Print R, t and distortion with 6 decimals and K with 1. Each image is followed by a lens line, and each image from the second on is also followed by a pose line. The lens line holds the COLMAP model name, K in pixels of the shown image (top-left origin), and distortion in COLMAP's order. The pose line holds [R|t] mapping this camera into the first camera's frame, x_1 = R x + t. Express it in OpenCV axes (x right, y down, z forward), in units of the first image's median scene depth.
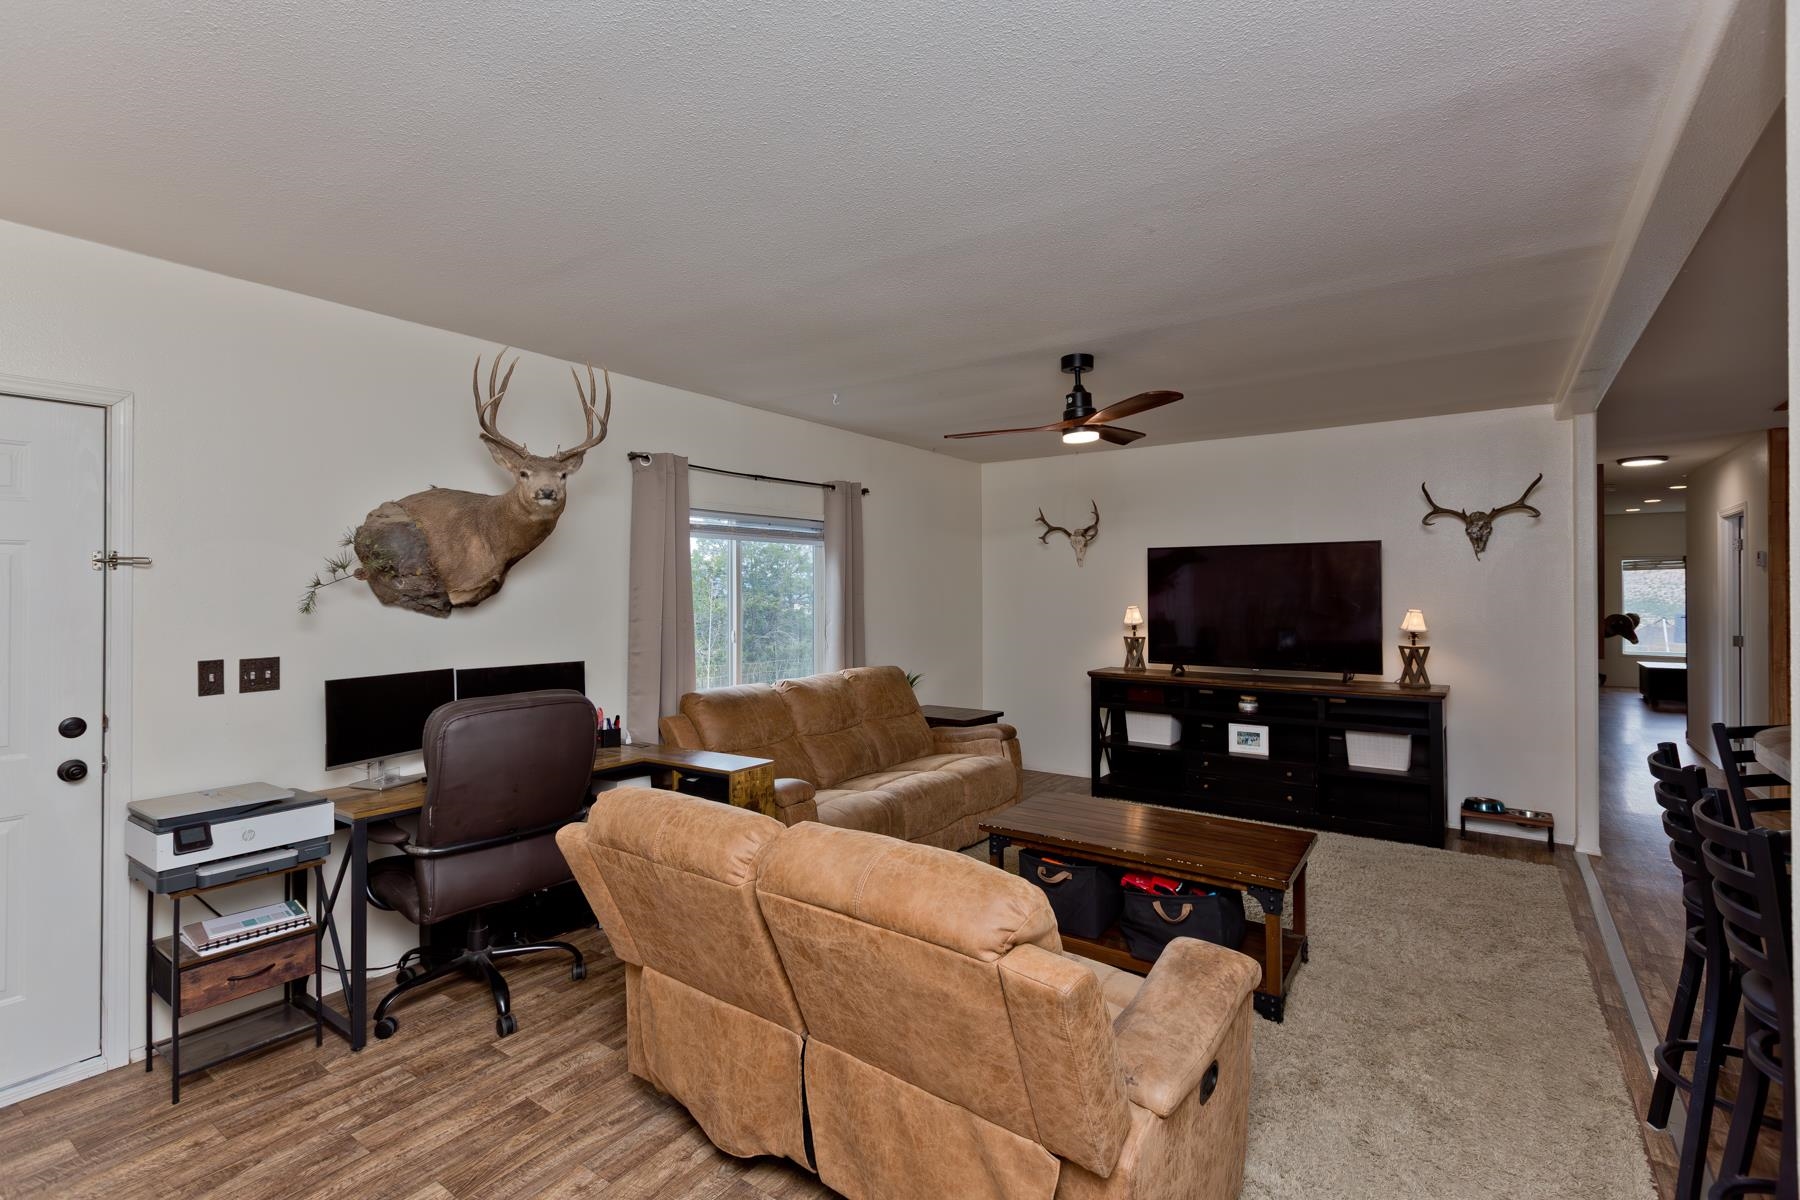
lens RADIAL K [[827.8, 0, 894.5], [0, 827.8, 622.3], [0, 0, 1]] dist [0.003375, 0.000641]
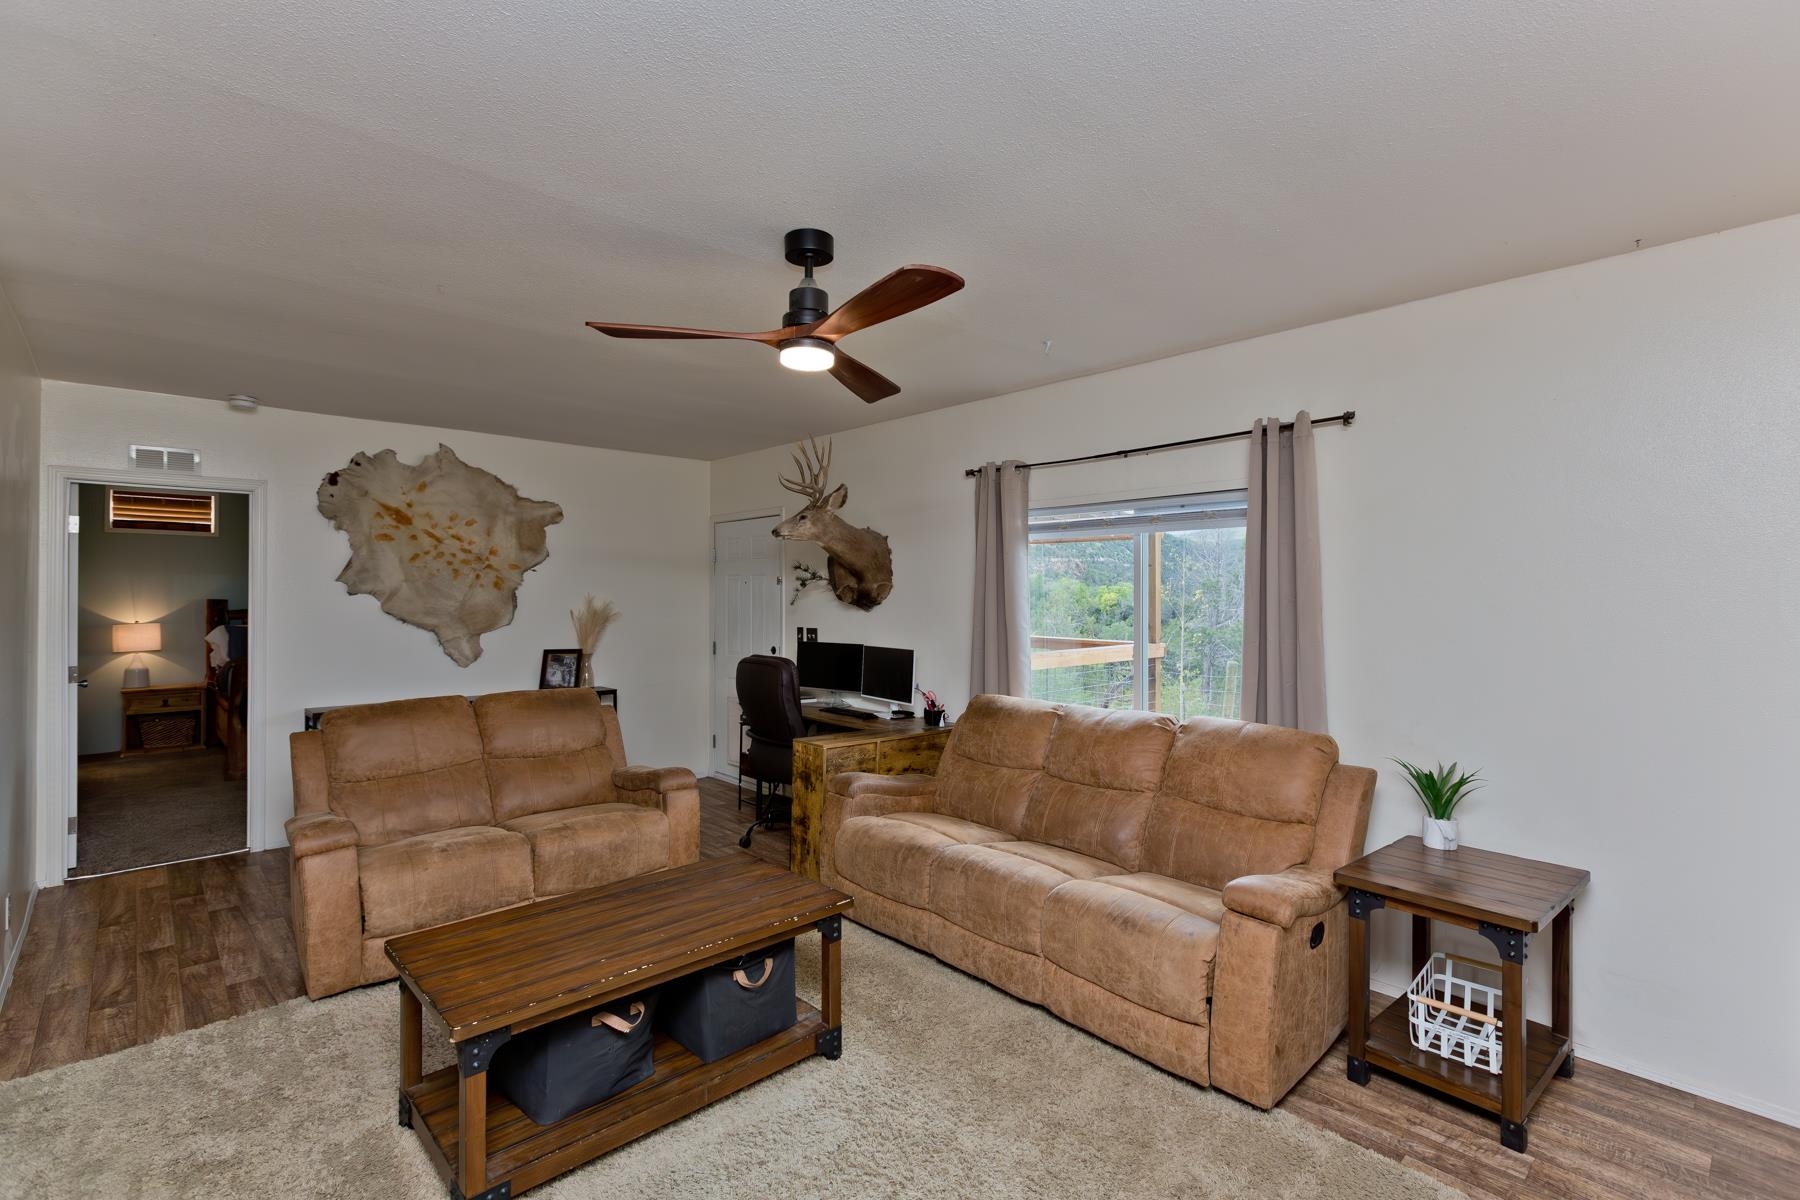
lens RADIAL K [[827.8, 0, 887.1], [0, 827.8, 592.3], [0, 0, 1]] dist [0.003375, 0.000641]
pose [[-0.206690, -0.000902, -0.978406, 0.421207], [-0.038908, 0.999216, 0.007298, -0.022590], [0.977633, 0.039576, -0.206563, 0.588209]]
